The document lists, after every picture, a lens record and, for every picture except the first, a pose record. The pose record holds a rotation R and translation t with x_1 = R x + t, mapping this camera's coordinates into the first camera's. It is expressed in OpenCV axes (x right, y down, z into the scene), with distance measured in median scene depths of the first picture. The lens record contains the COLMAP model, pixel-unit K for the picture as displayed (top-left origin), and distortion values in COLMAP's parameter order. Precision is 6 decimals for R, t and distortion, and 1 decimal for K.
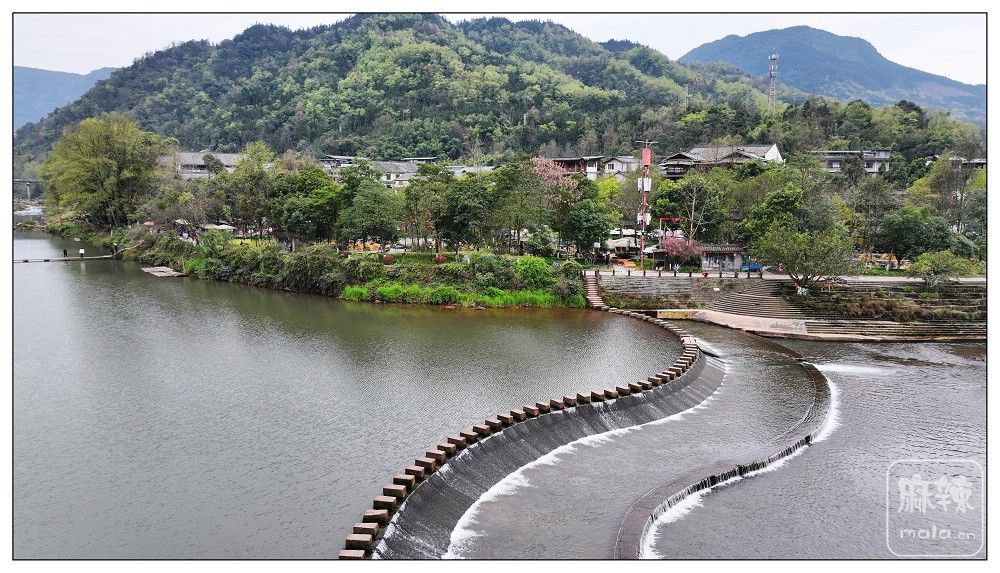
lens RADIAL K [[687.1, 0, 504.5], [0, 687.1, 277.5], [0, 0, 1]] dist [0.000271, 0.016692]
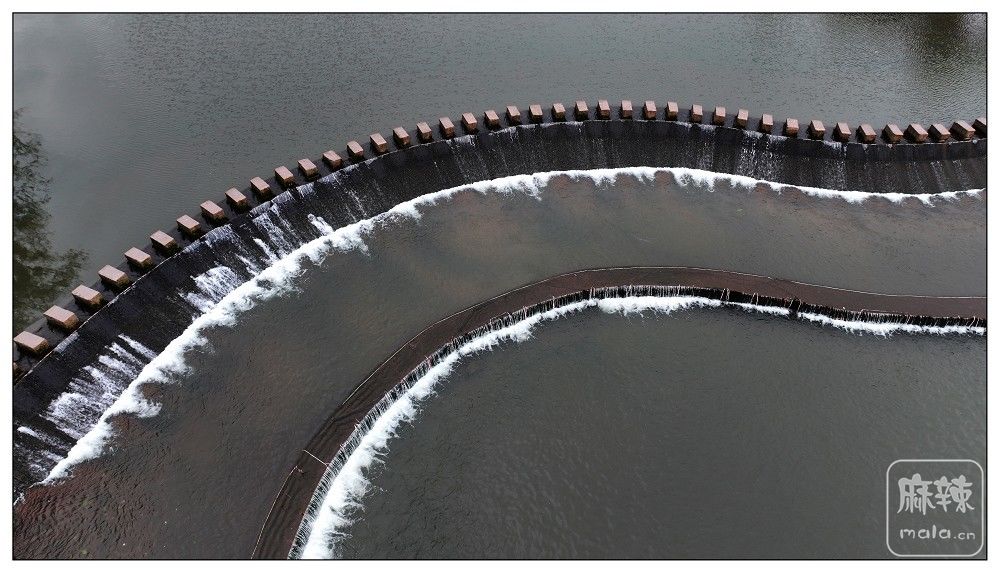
lens RADIAL K [[687.1, 0, 502.2], [0, 687.1, 283.8], [0, 0, 1]] dist [0.000271, 0.016692]
pose [[0.695766, 0.515633, -0.500032, 0.218801], [-0.106703, 0.762639, 0.637963, -0.074365], [0.710299, -0.390518, 0.585638, 0.169543]]
